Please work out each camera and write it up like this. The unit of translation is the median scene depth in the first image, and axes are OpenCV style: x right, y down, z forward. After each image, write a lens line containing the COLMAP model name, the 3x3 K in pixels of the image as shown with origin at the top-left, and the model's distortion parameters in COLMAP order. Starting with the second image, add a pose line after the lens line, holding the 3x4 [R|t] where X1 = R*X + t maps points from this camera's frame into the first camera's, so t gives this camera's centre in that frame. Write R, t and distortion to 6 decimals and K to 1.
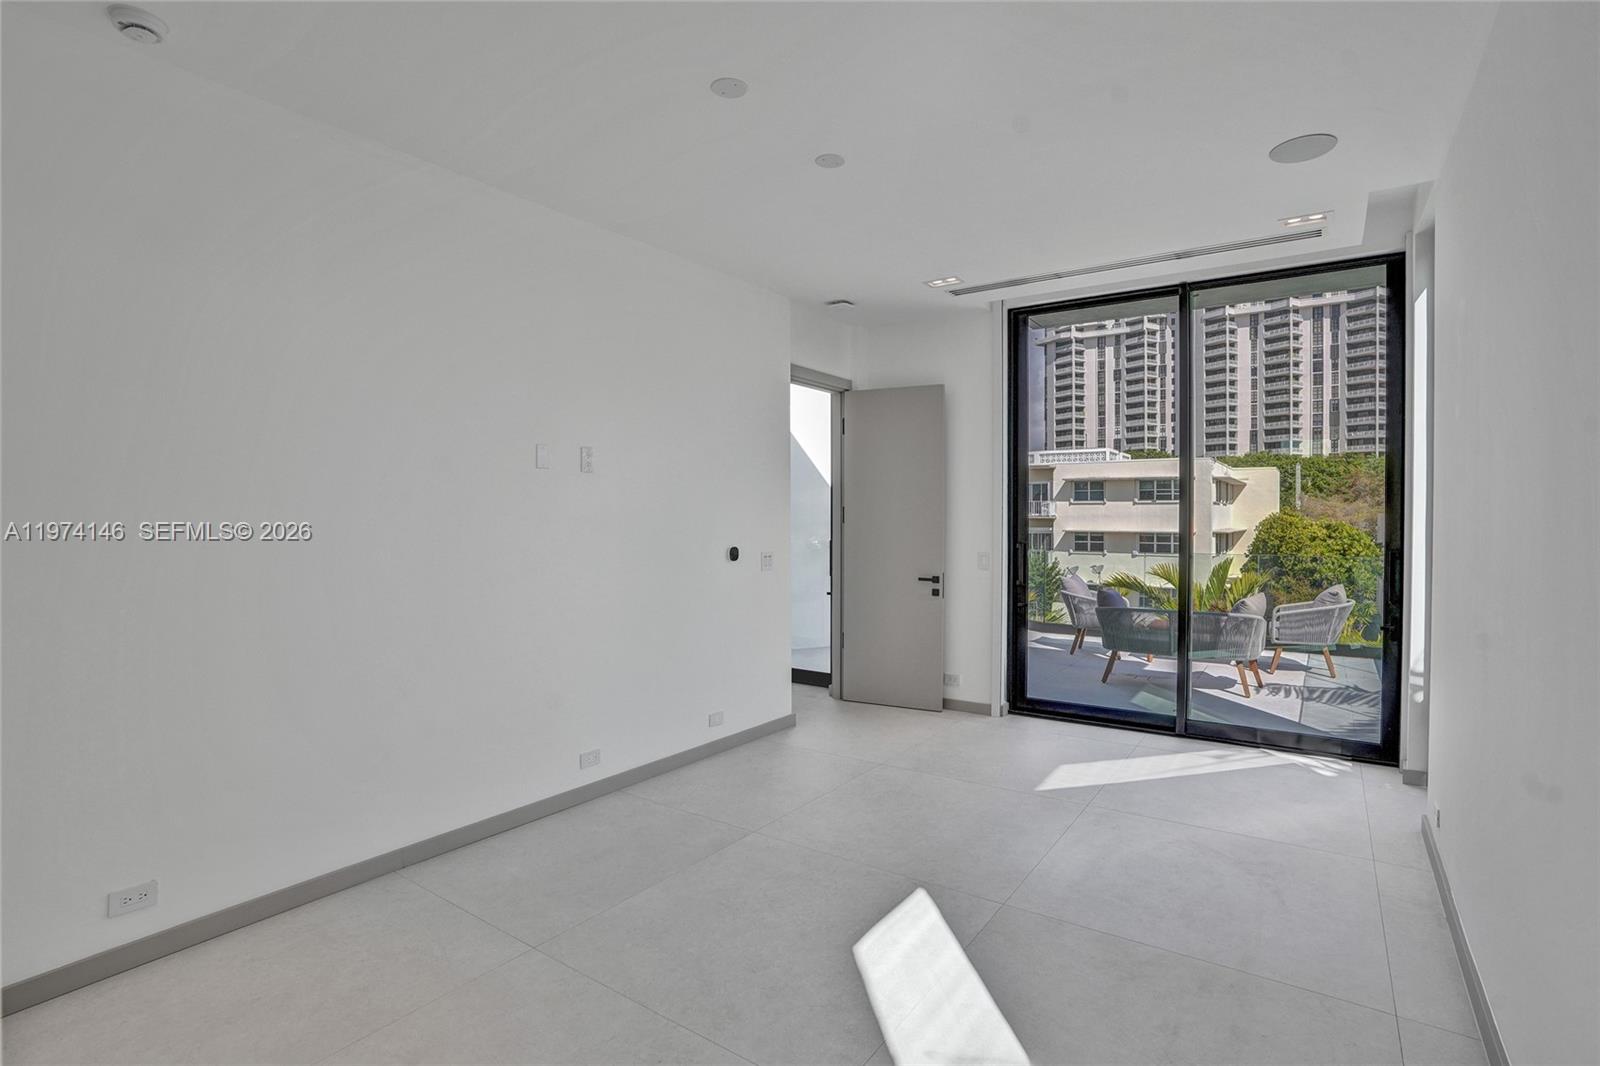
lens RADIAL K [[745.3, 0, 800.0], [0, 745.3, 528.2], [0, 0, 1]] dist [-0.058242, 0.019038]
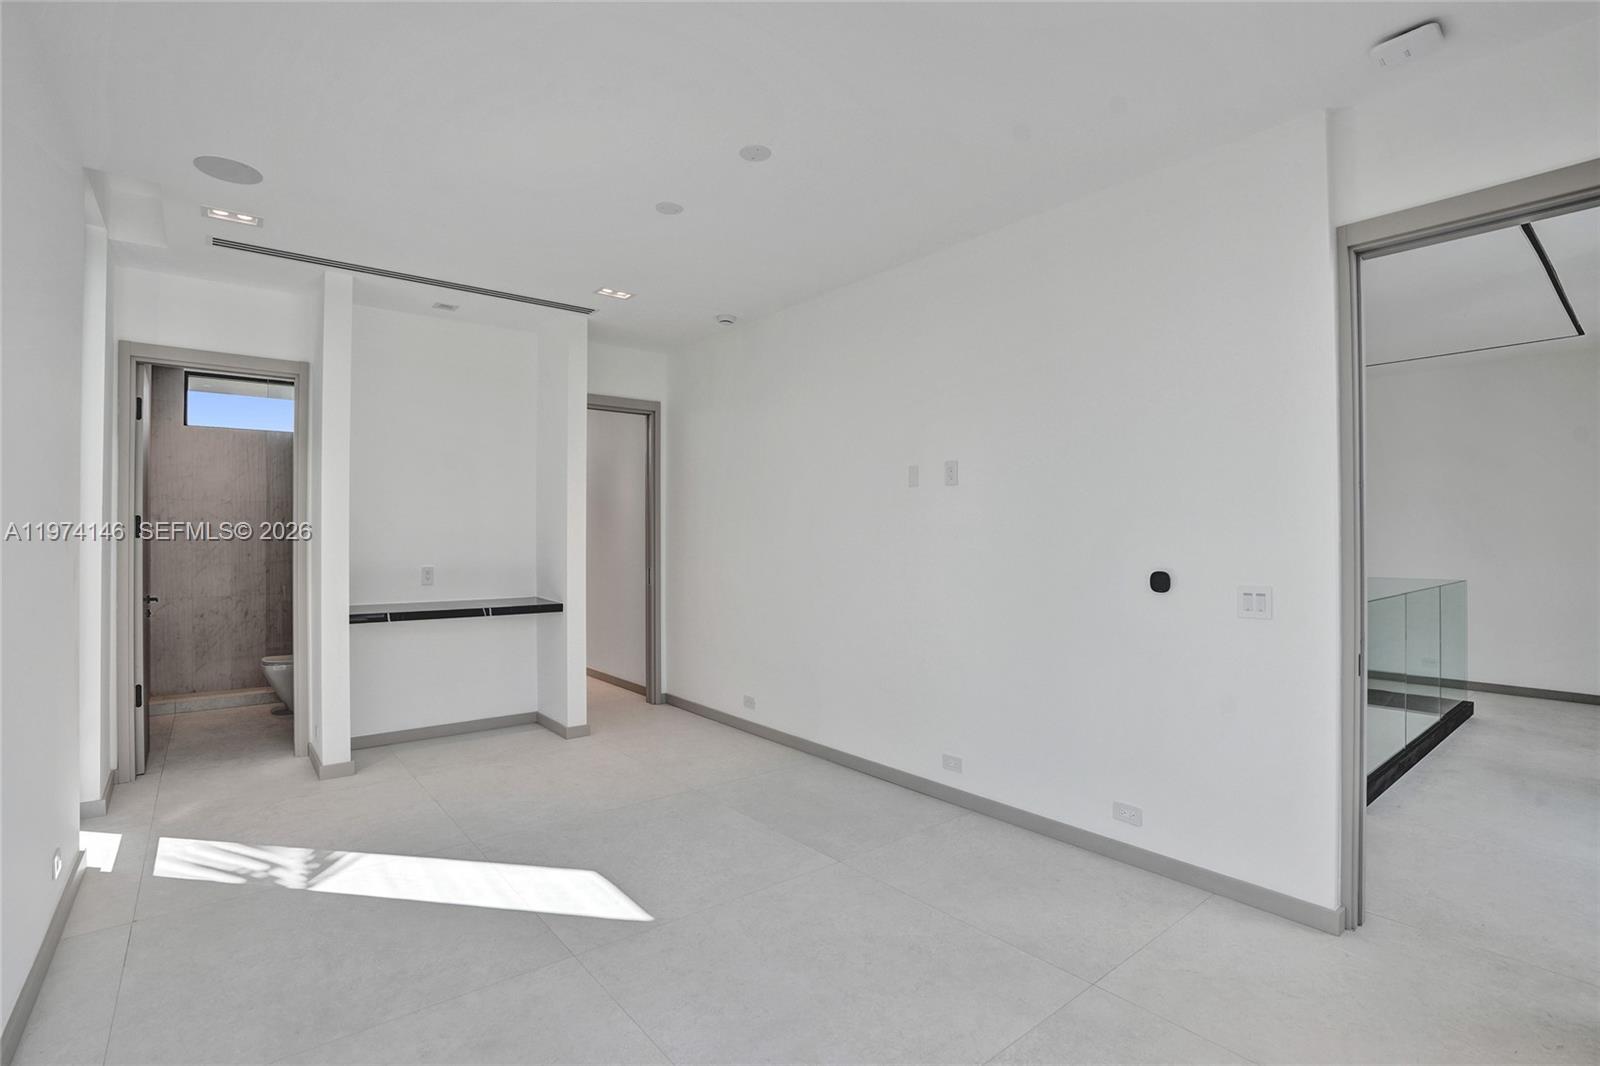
lens RADIAL K [[745.3, 0, 800.3], [0, 745.3, 530.1], [0, 0, 1]] dist [-0.058242, 0.019038]
pose [[-0.242304, 0.000171, -0.970200, 0.791966], [-0.008742, 0.999959, 0.002360, -0.013235], [0.970161, 0.009054, -0.242292, 1.077425]]
